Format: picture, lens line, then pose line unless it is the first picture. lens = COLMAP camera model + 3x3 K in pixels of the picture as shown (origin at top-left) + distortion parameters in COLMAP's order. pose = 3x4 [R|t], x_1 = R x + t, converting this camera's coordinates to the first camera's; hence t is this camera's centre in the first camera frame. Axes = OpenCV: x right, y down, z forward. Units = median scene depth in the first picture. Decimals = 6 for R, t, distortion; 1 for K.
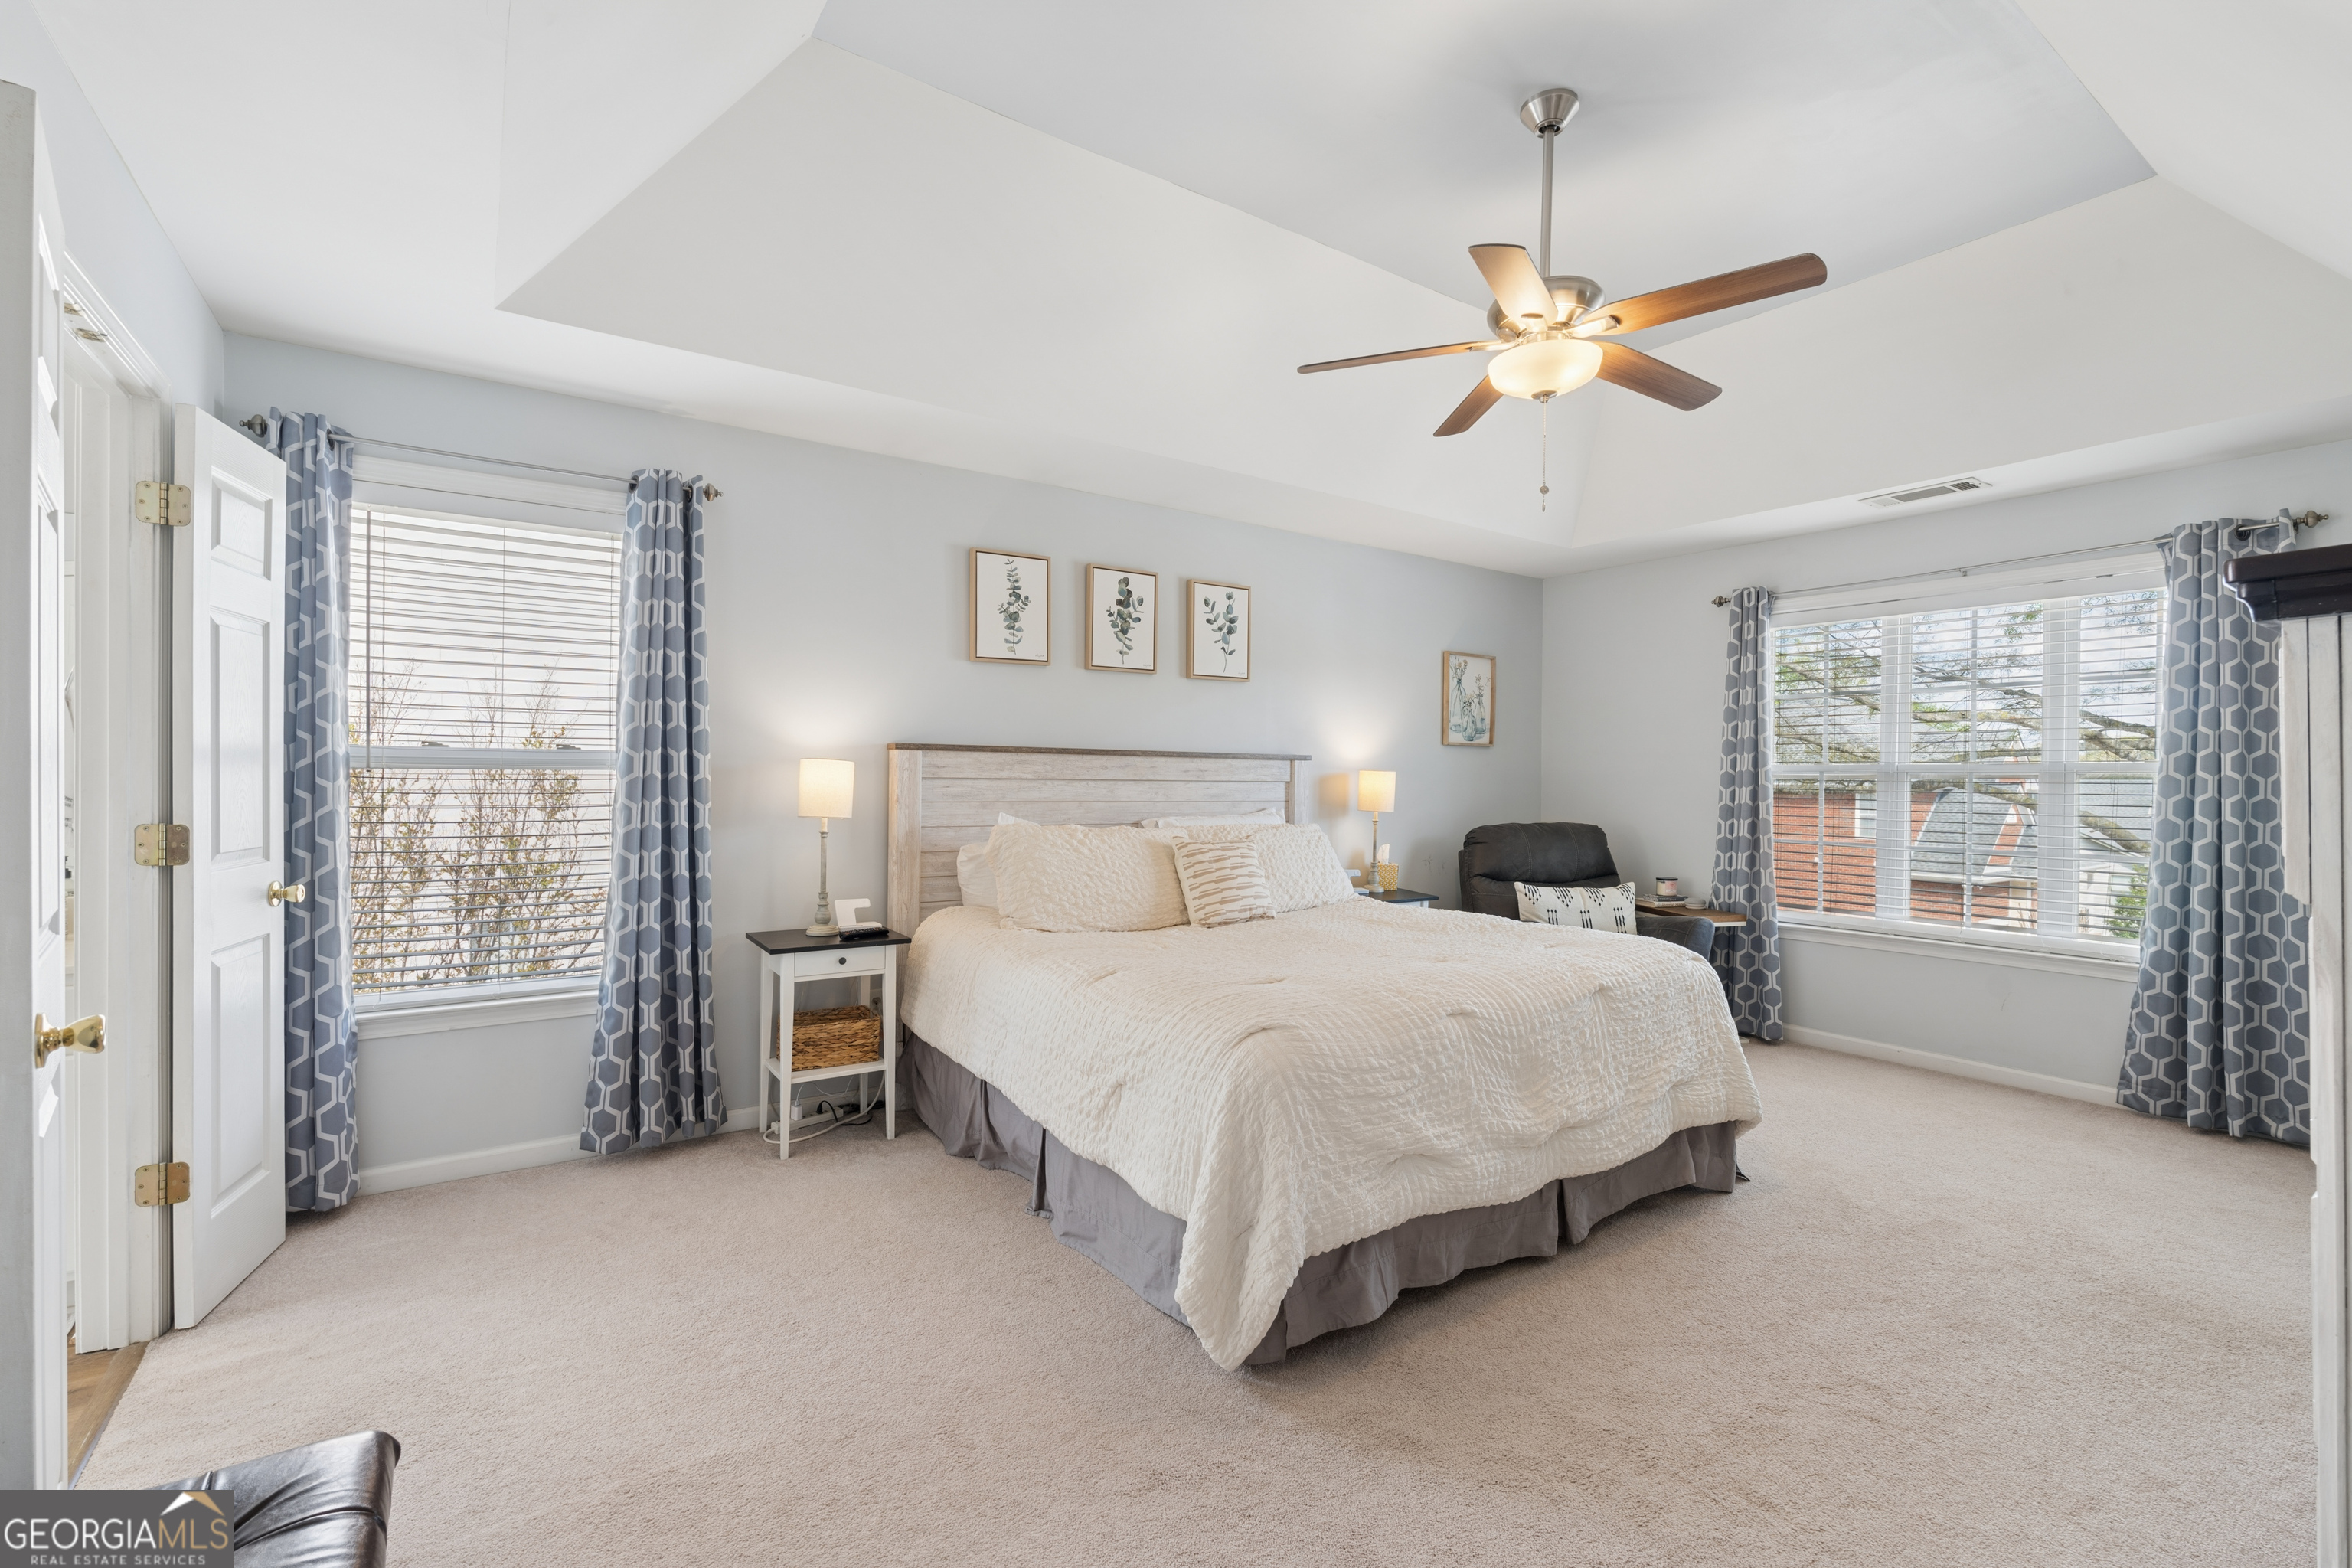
lens RADIAL K [[1028.2, 0, 1171.8], [0, 1028.2, 779.6], [0, 0, 1]] dist [-0.009730, 0.002140]
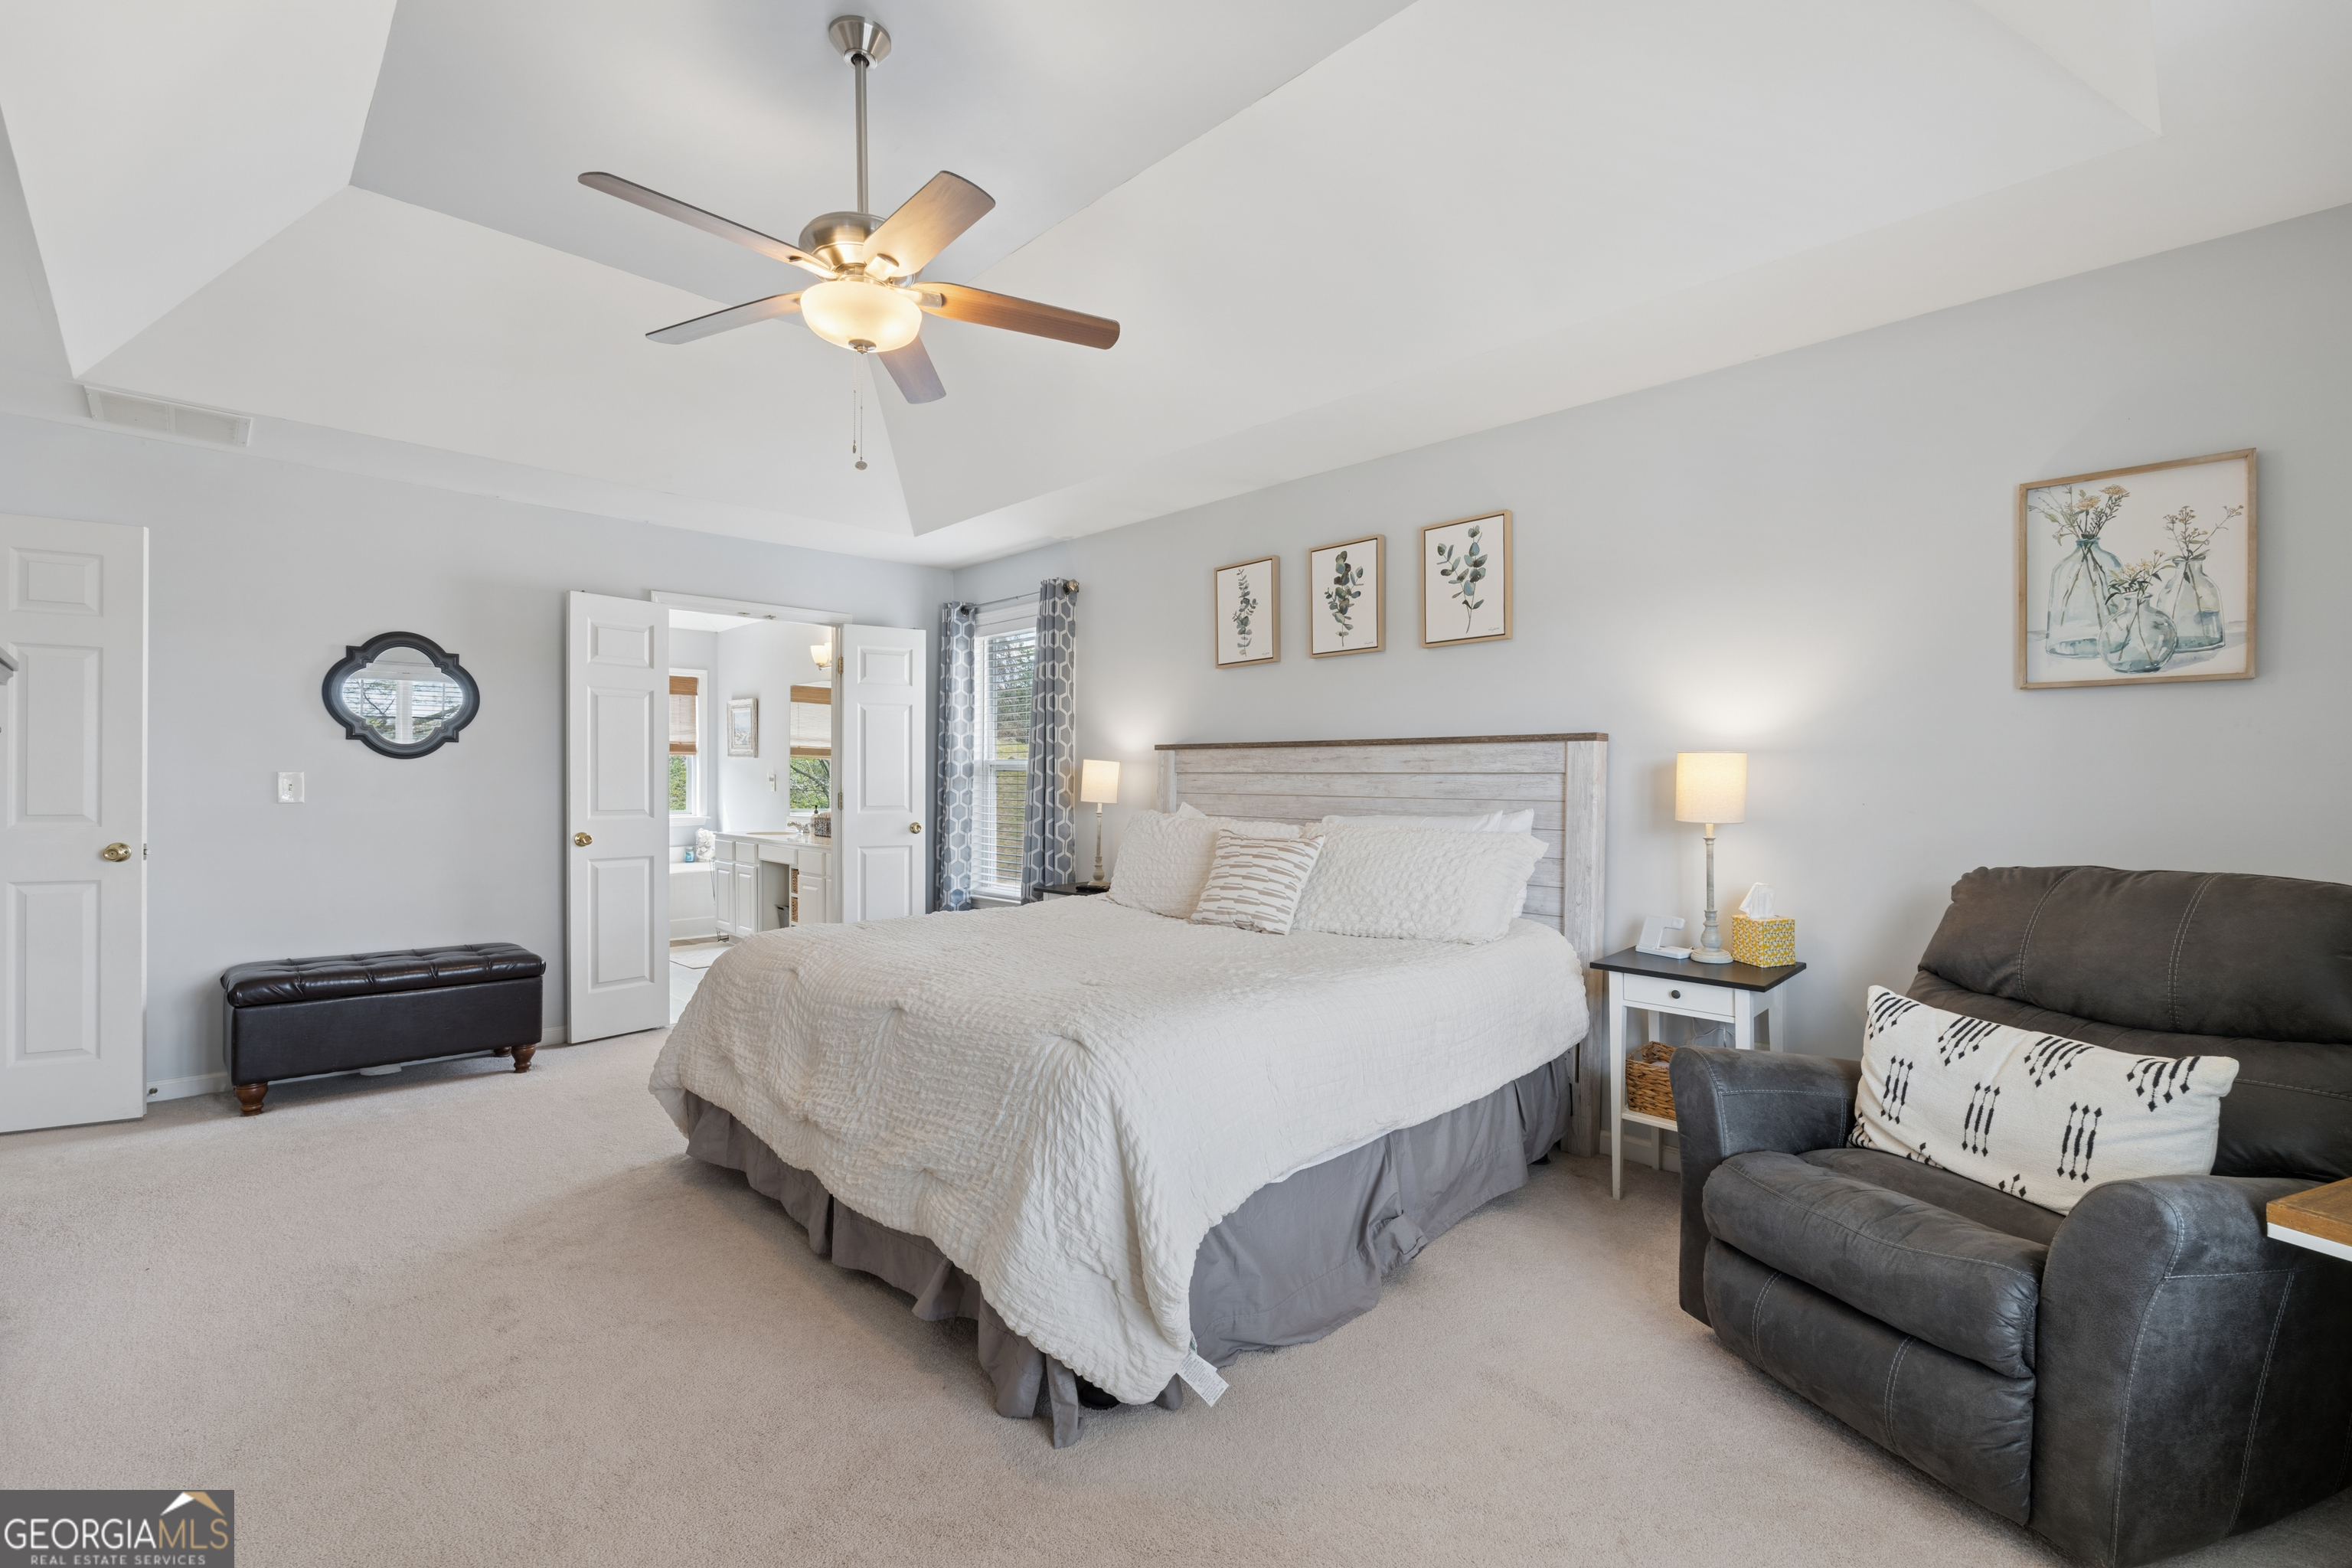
lens RADIAL K [[1028.2, 0, 1173.6], [0, 1028.2, 785.6], [0, 0, 1]] dist [-0.009730, 0.002140]
pose [[0.169864, -0.000515, -0.985467, 0.821647], [0.000084, 1.000000, -0.000508, 0.012226], [0.985468, 0.000003, 0.169864, 0.687043]]
